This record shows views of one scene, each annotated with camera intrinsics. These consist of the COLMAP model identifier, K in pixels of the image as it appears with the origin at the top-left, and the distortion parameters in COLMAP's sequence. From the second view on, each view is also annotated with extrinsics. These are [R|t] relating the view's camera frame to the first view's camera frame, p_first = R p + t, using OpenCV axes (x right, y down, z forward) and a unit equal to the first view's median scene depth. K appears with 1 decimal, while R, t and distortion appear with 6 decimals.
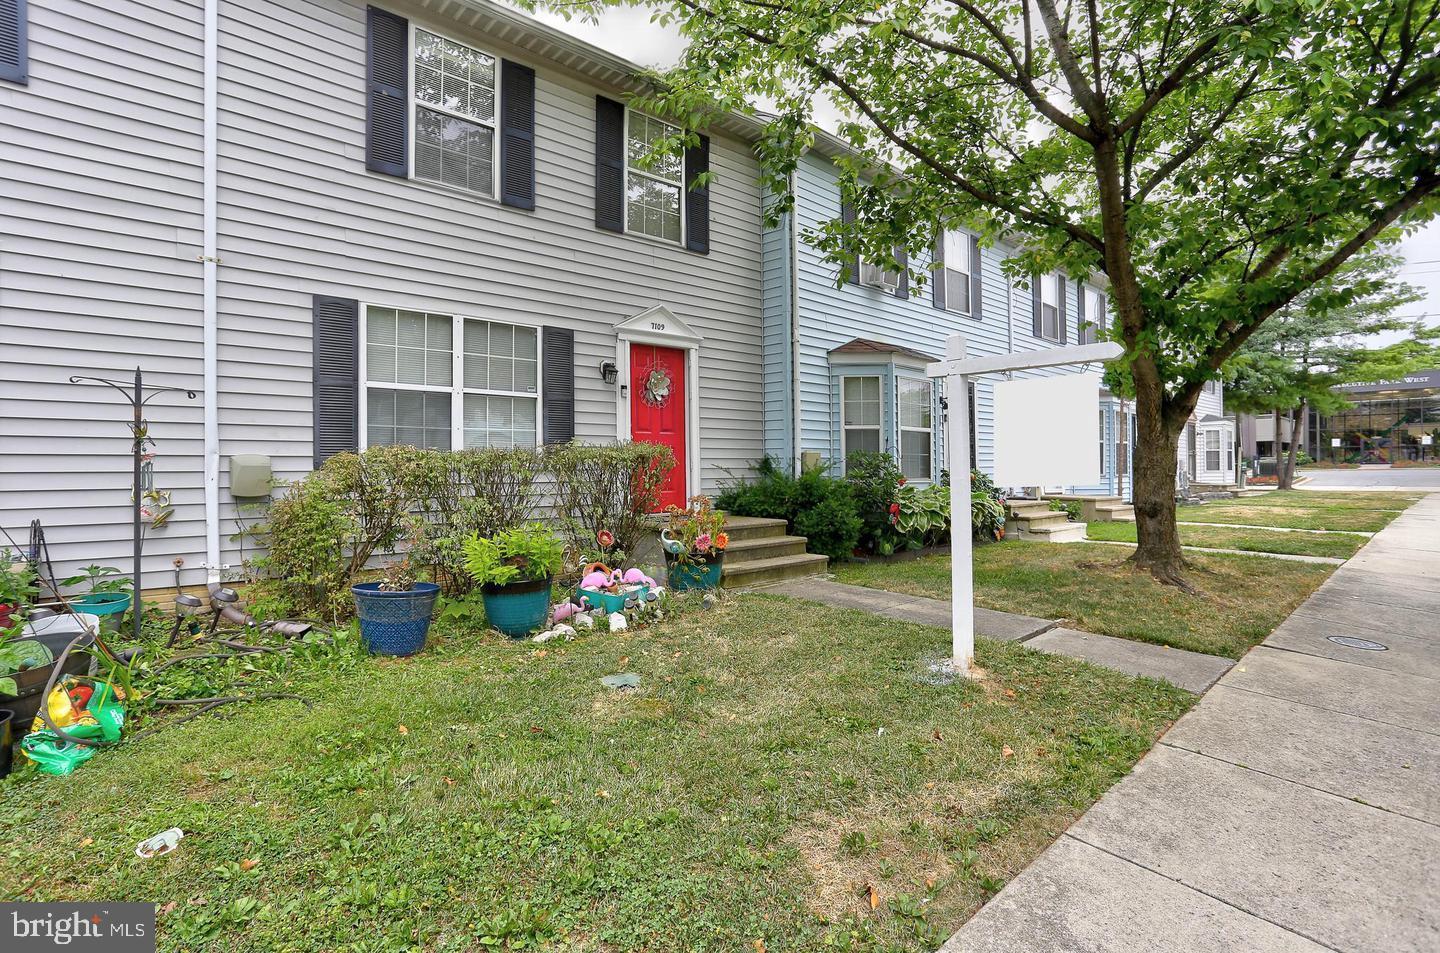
lens RADIAL K [[692.2, 0, 720.0], [0, 692.2, 476.5], [0, 0, 1]] dist [-0.062313, 0.028022]
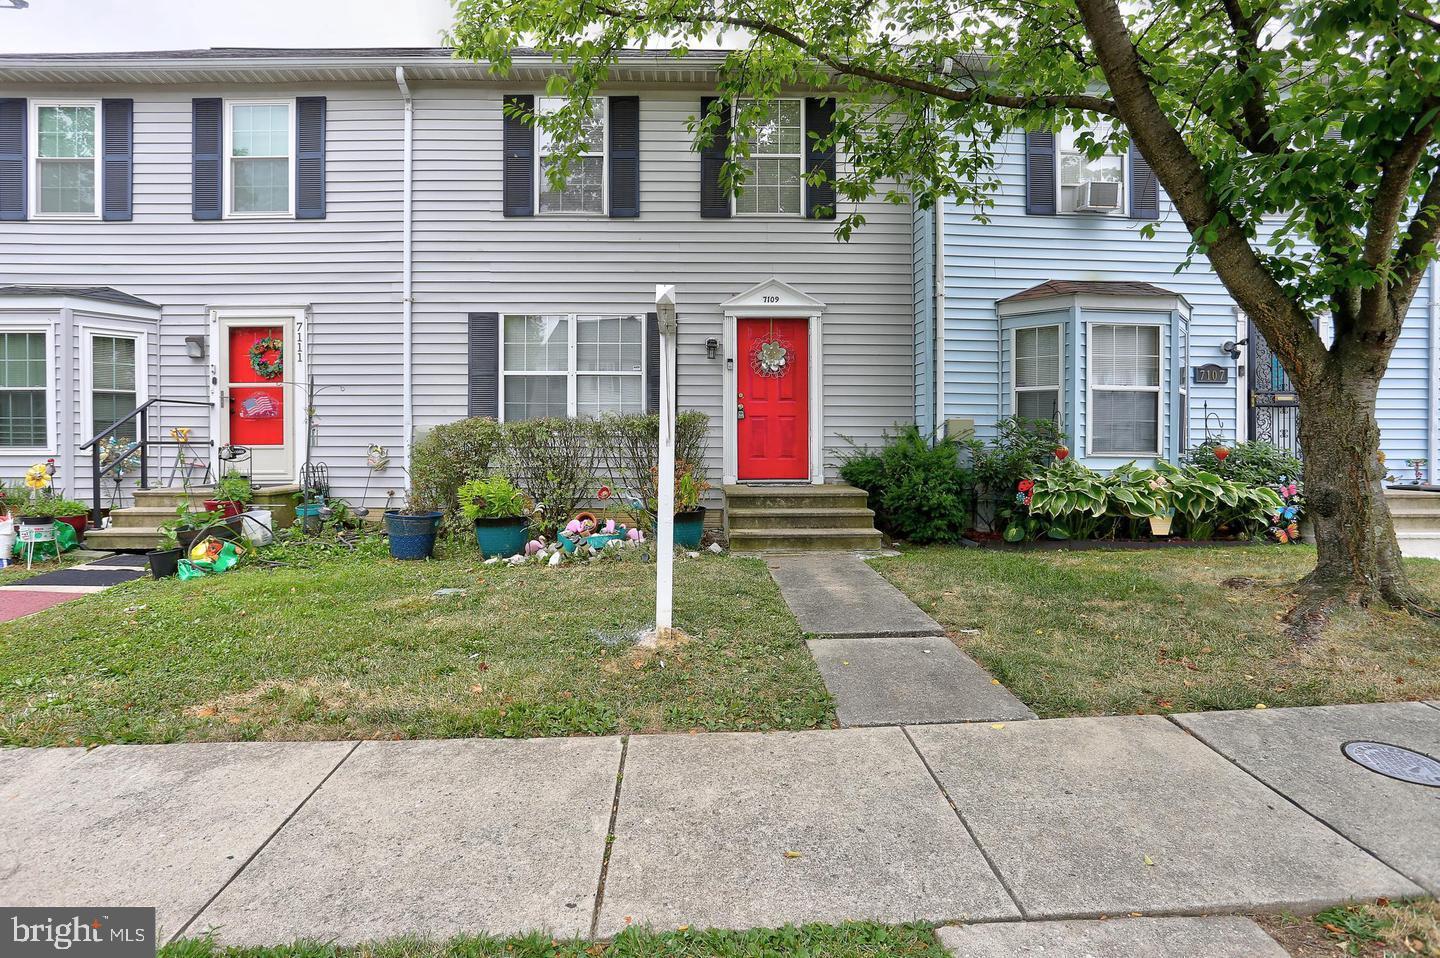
lens RADIAL K [[685.6, 0, 708.2], [0, 685.6, 462.3], [0, 0, 1]] dist [-0.064874, 0.028790]
pose [[0.773275, 0.026368, -0.633523, 0.570851], [-0.014432, 0.999608, 0.023990, 0.004510], [0.633907, -0.009408, 0.773352, 0.167233]]
